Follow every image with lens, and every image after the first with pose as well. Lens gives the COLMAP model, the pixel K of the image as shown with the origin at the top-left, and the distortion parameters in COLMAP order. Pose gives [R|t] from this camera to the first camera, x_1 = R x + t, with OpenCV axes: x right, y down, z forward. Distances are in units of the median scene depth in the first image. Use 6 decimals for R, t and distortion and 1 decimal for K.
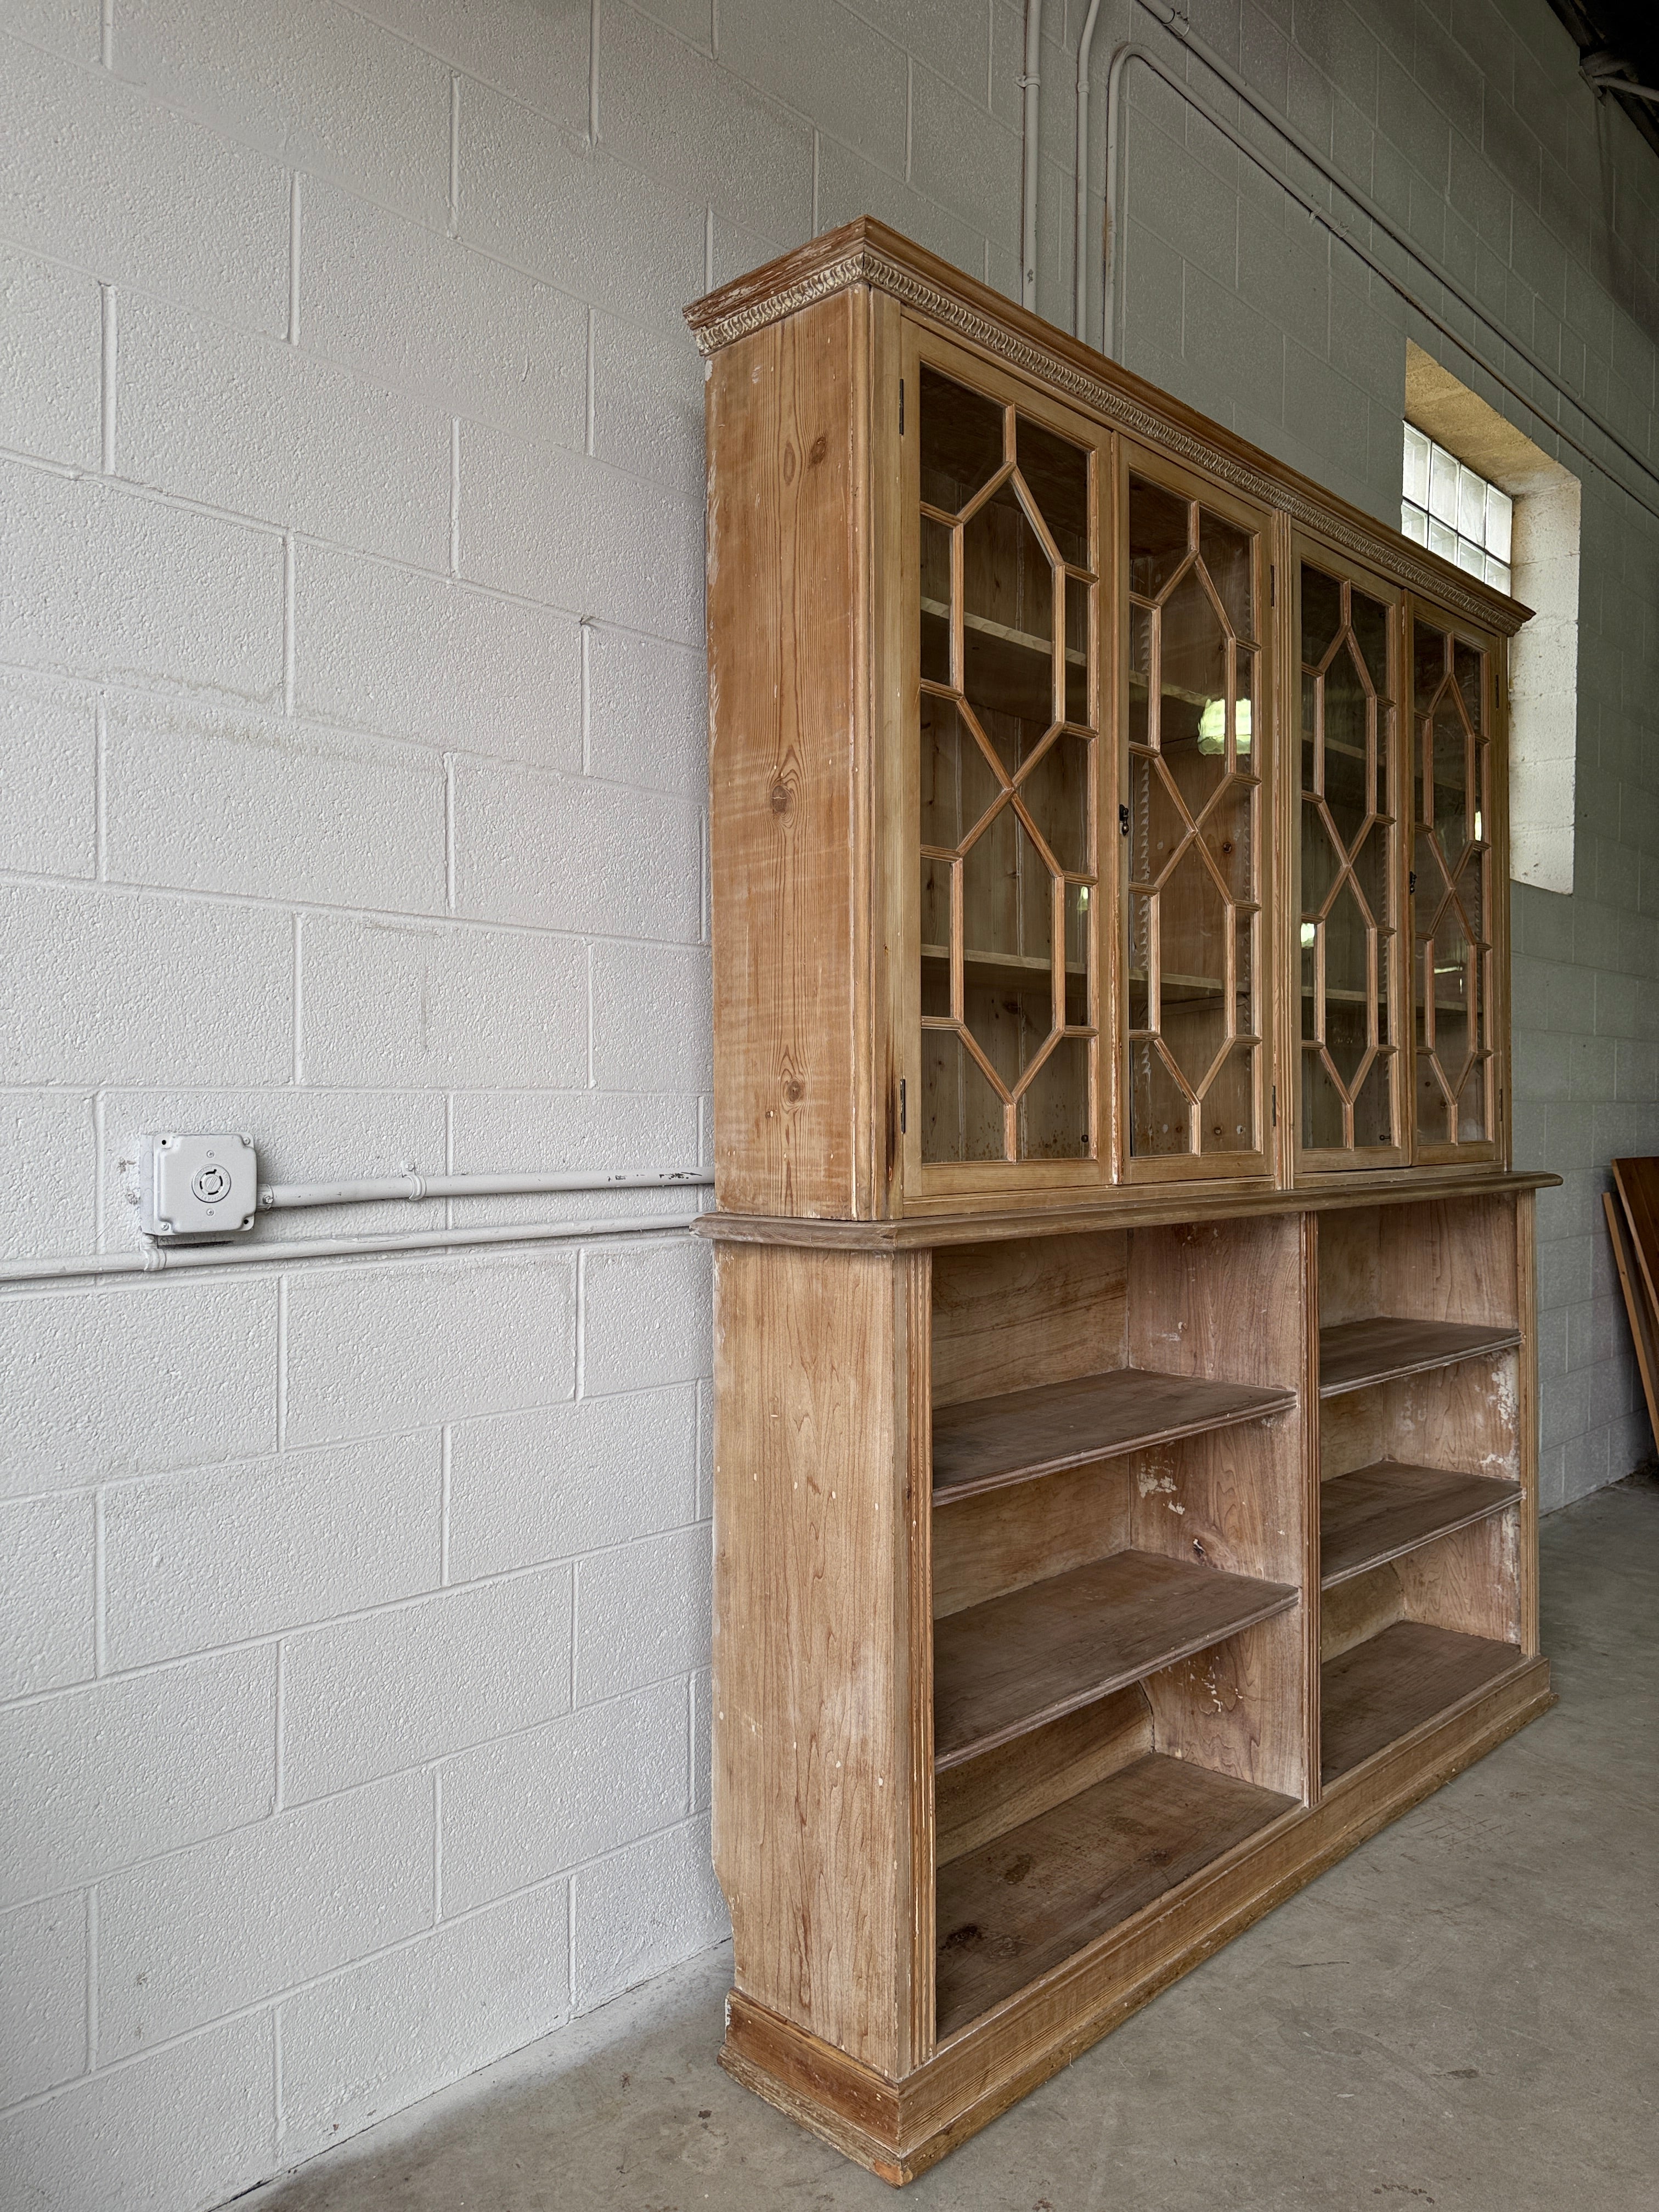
lens RADIAL K [[1563.3, 0, 839.3], [0, 1563.3, 1093.7], [0, 0, 1]] dist [0.148528, -0.260971]
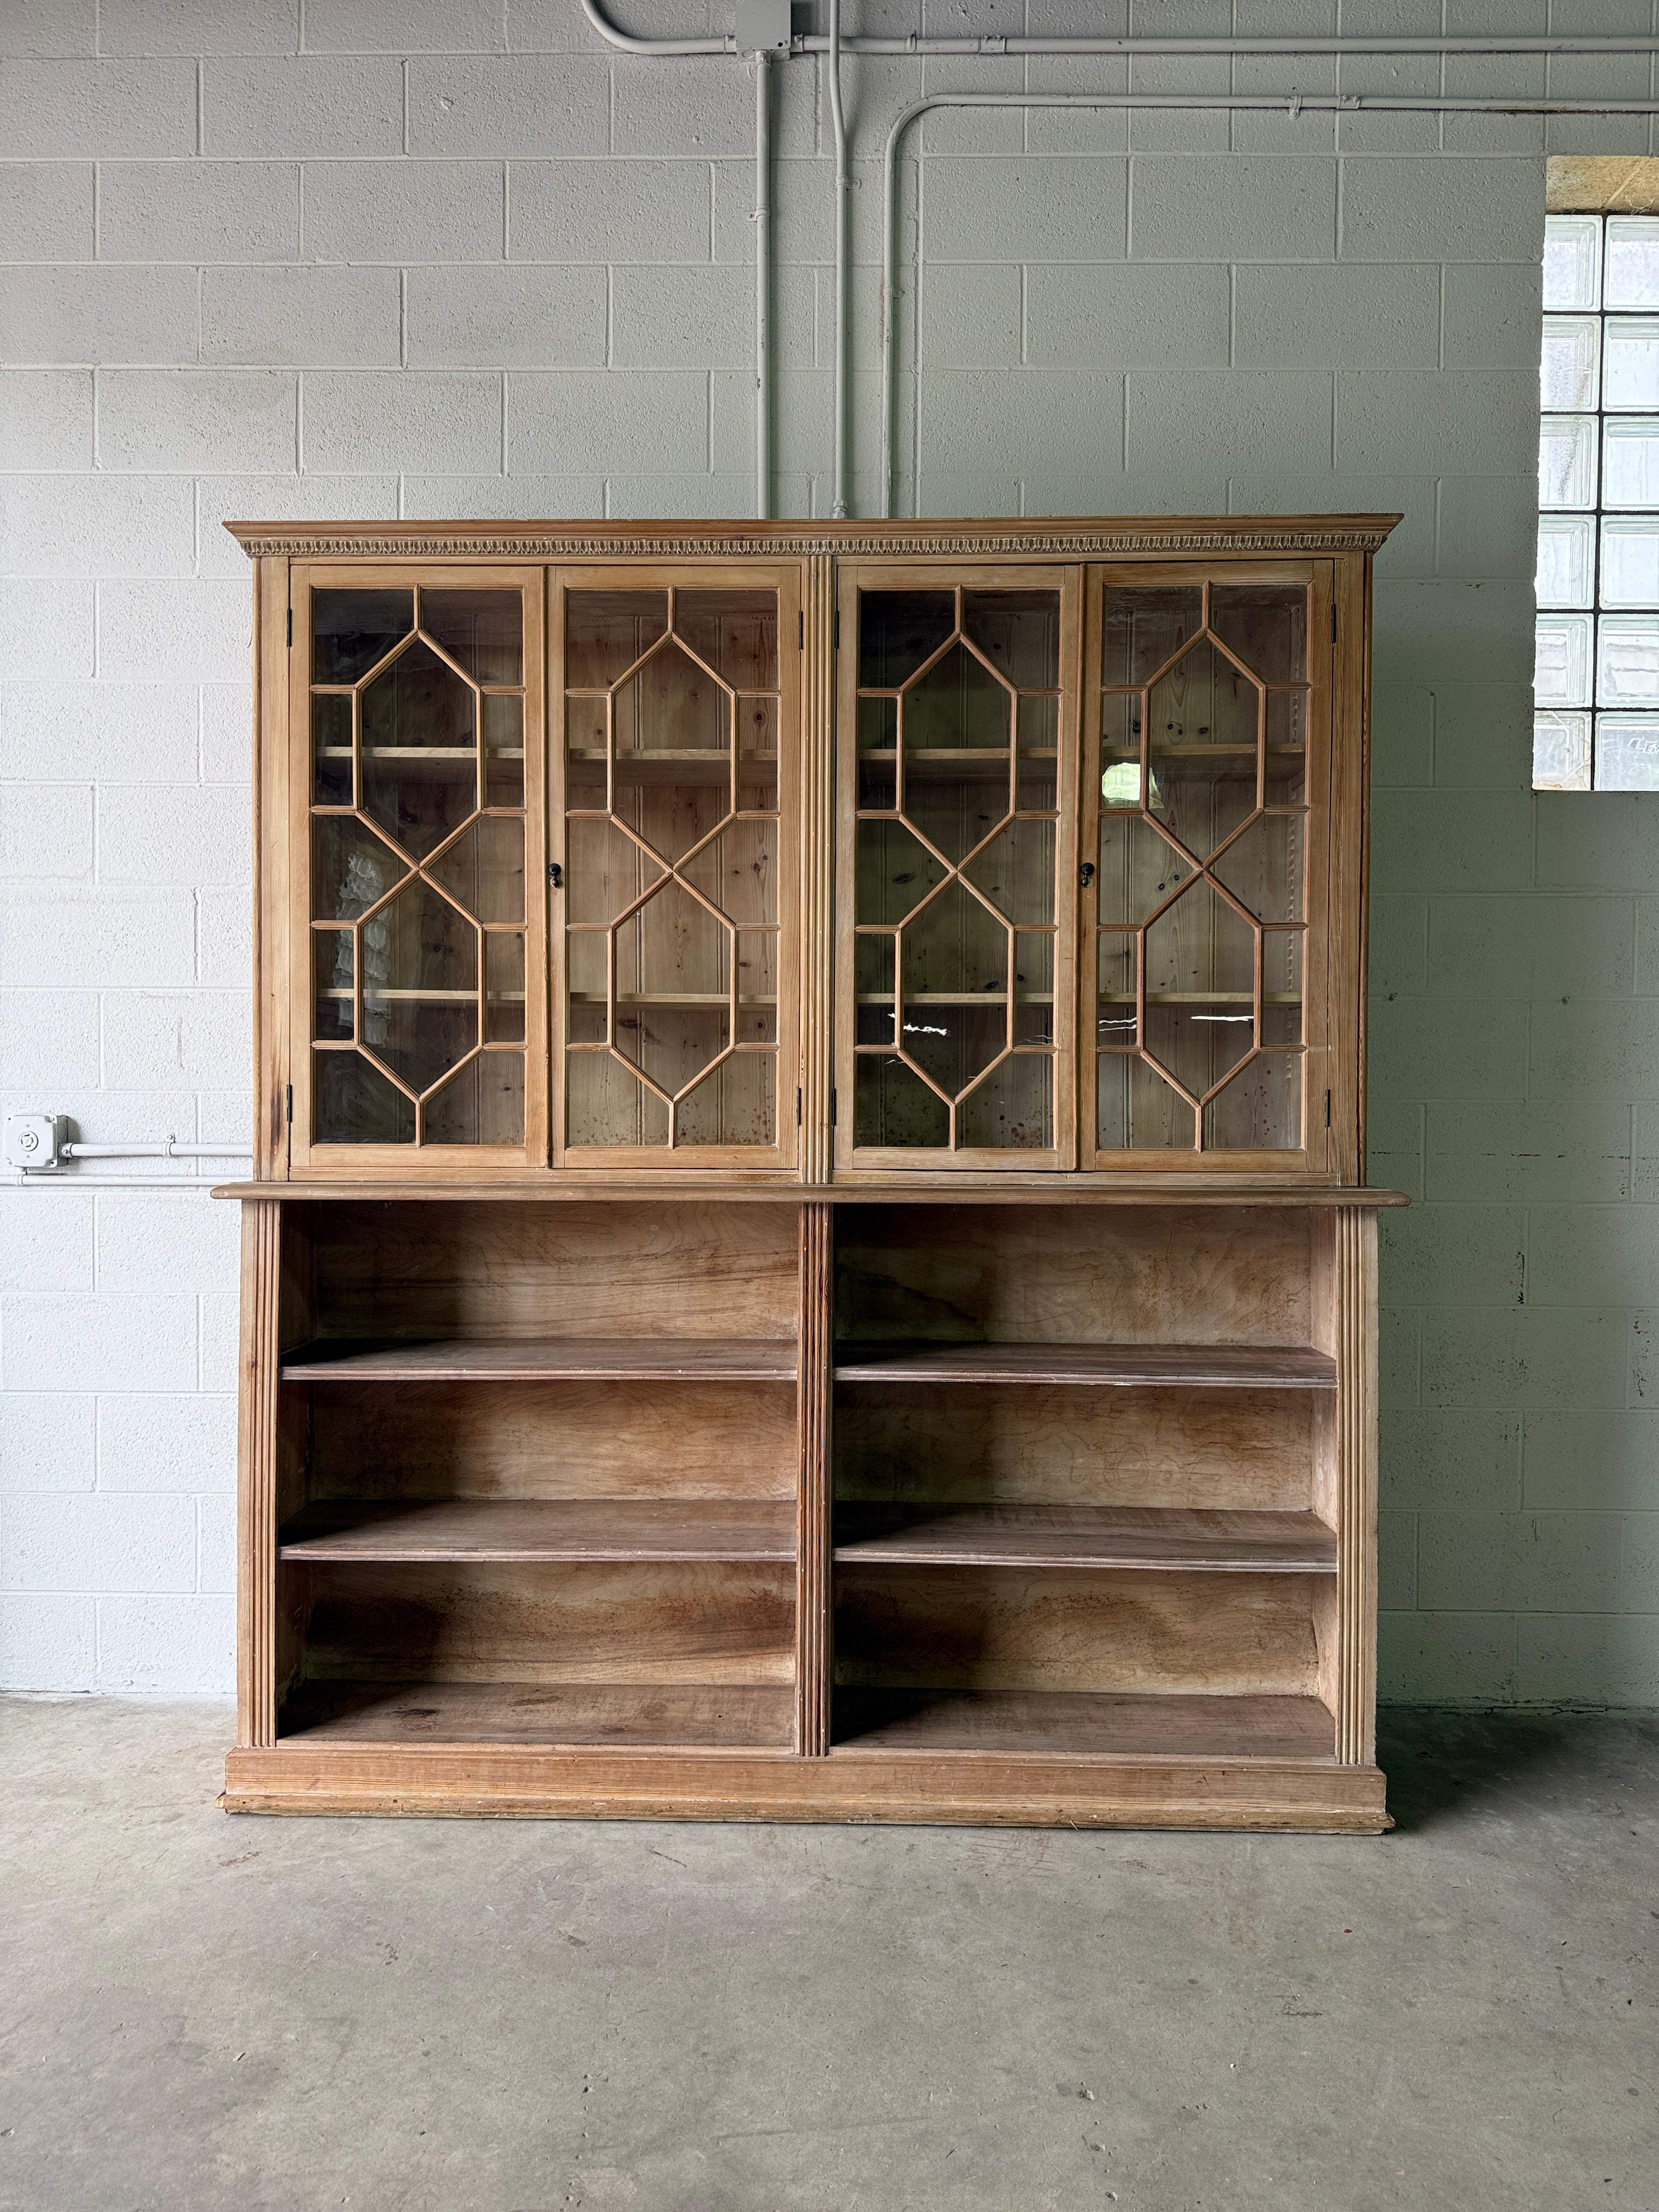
lens RADIAL K [[1559.0, 0, 834.1], [0, 1559.0, 1086.9], [0, 0, 1]] dist [0.072372, -0.084701]
pose [[0.669830, 0.002458, -0.742510, 1.271942], [0.001078, 0.999990, 0.004283, -0.011427], [0.742513, -0.003670, 0.669821, 0.348022]]
